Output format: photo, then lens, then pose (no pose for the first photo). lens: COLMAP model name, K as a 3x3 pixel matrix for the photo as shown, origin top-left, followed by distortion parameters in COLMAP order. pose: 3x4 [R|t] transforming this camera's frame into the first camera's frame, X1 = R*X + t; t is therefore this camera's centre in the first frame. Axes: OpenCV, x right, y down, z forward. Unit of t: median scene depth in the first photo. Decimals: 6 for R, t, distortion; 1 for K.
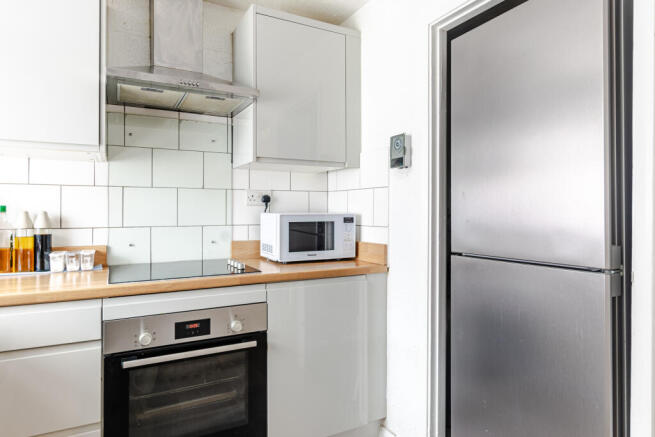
lens RADIAL K [[396.6, 0, 327.4], [0, 396.6, 211.5], [0, 0, 1]] dist [-0.000359, 0.000039]
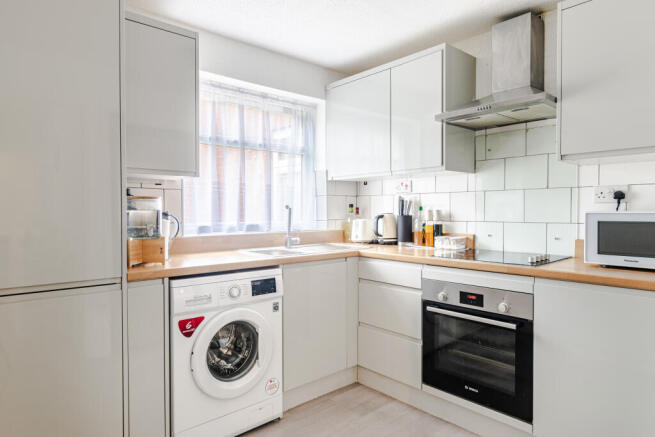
lens RADIAL K [[396.6, 0, 328.7], [0, 396.6, 218.9], [0, 0, 1]] dist [-0.000359, 0.000039]
pose [[0.239065, 0.020528, -0.970787, 0.660343], [0.000887, 0.999771, 0.021360, 0.002015], [0.971003, -0.005967, 0.238992, 0.185859]]
